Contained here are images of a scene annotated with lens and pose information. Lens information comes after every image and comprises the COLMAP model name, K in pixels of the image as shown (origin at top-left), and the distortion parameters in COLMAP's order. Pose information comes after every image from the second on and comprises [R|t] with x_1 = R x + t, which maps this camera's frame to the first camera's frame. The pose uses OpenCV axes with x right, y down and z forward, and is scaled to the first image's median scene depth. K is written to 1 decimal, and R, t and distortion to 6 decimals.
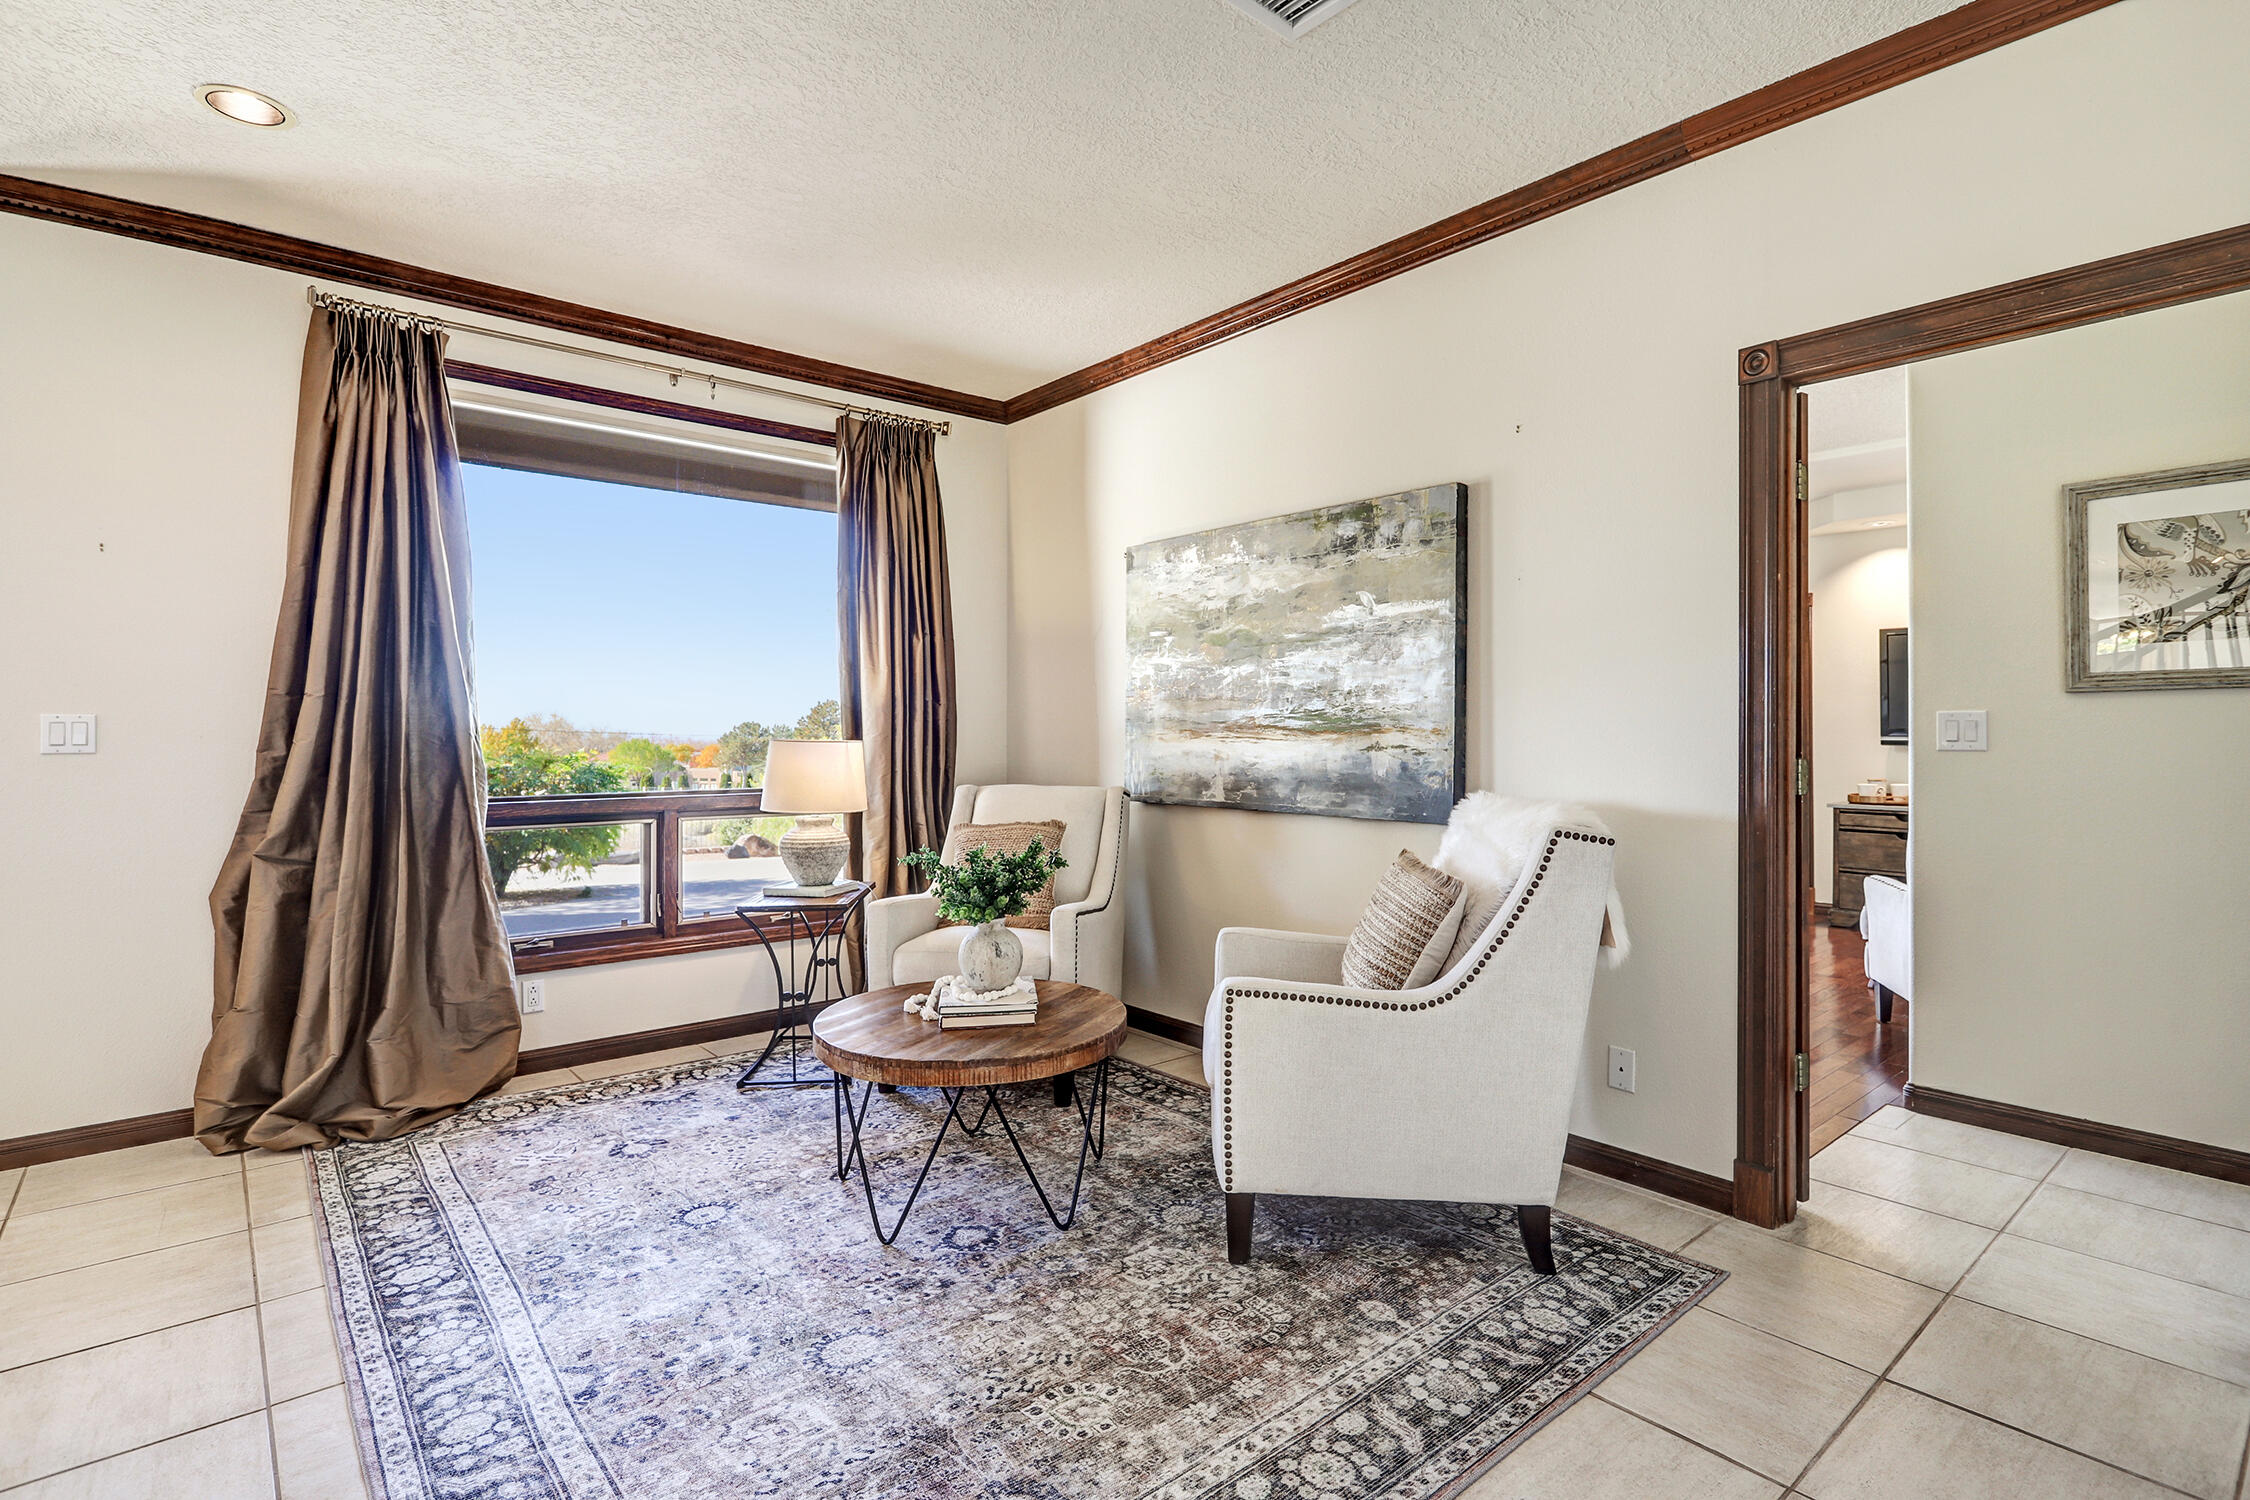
lens RADIAL K [[1079.9, 0, 1128.1], [0, 1079.9, 739.0], [0, 0, 1]] dist [0.001773, -0.000148]
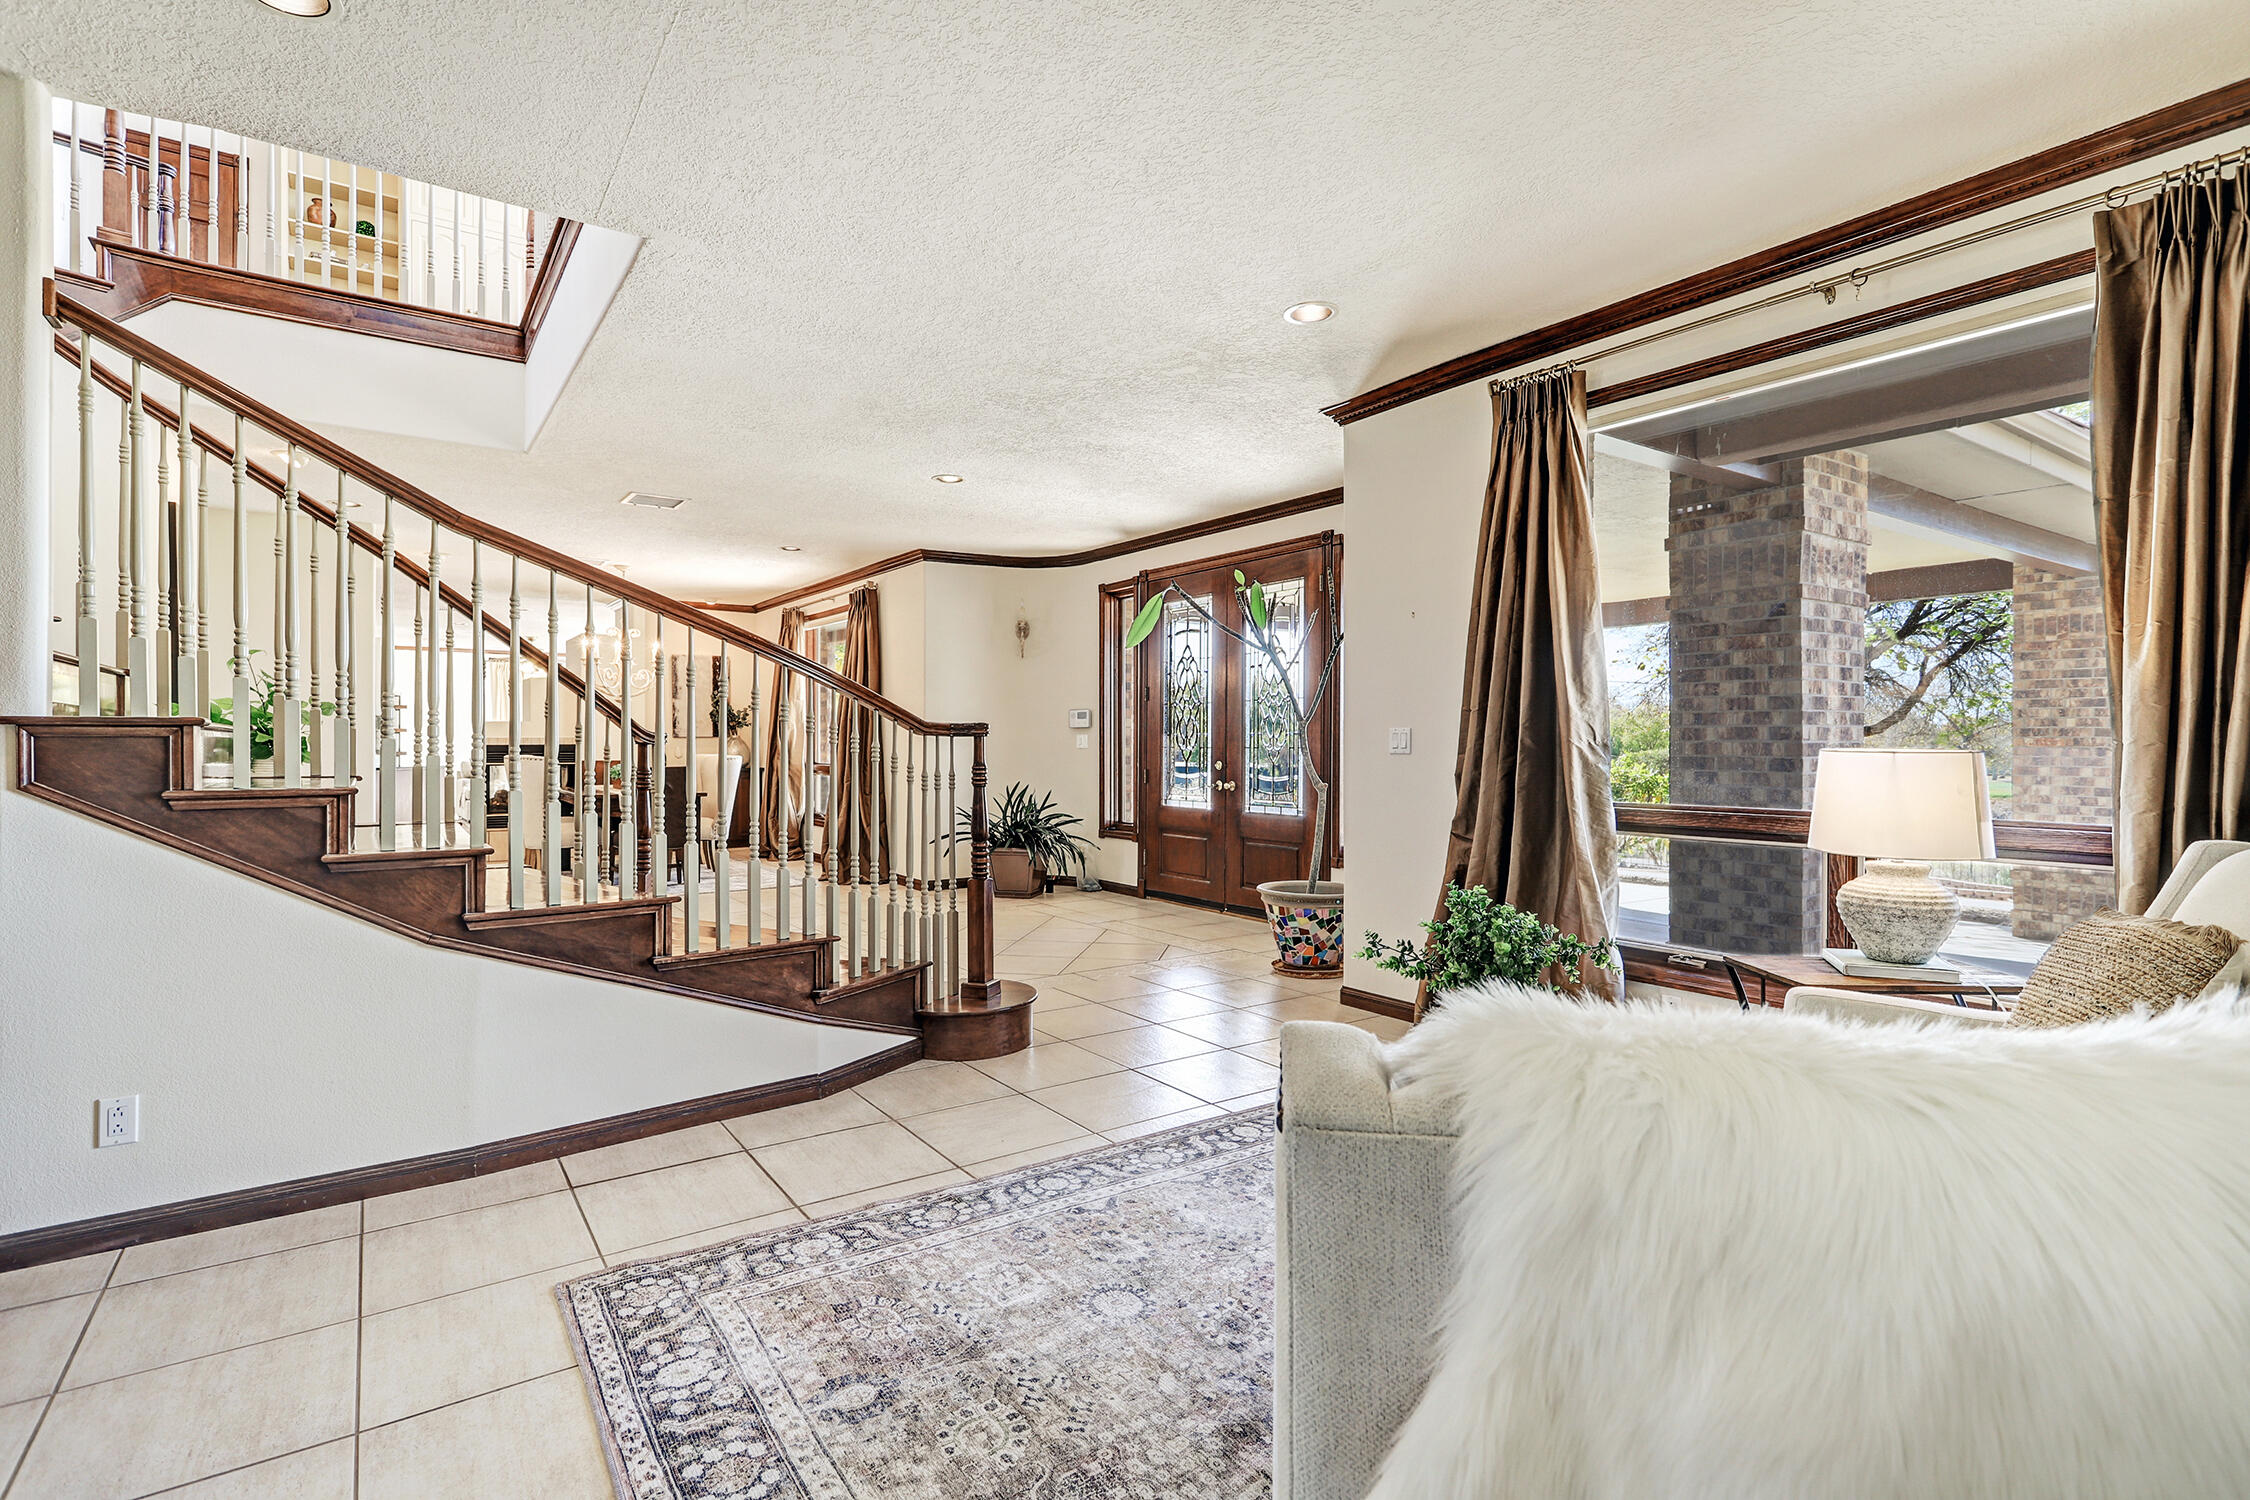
lens RADIAL K [[1079.9, 0, 1128.1], [0, 1079.9, 739.0], [0, 0, 1]] dist [0.001773, -0.000148]
pose [[-0.089678, -0.001459, -0.995970, 0.763355], [-0.004501, 0.999989, -0.001060, -0.004459], [0.995961, 0.004388, -0.089684, 1.014350]]
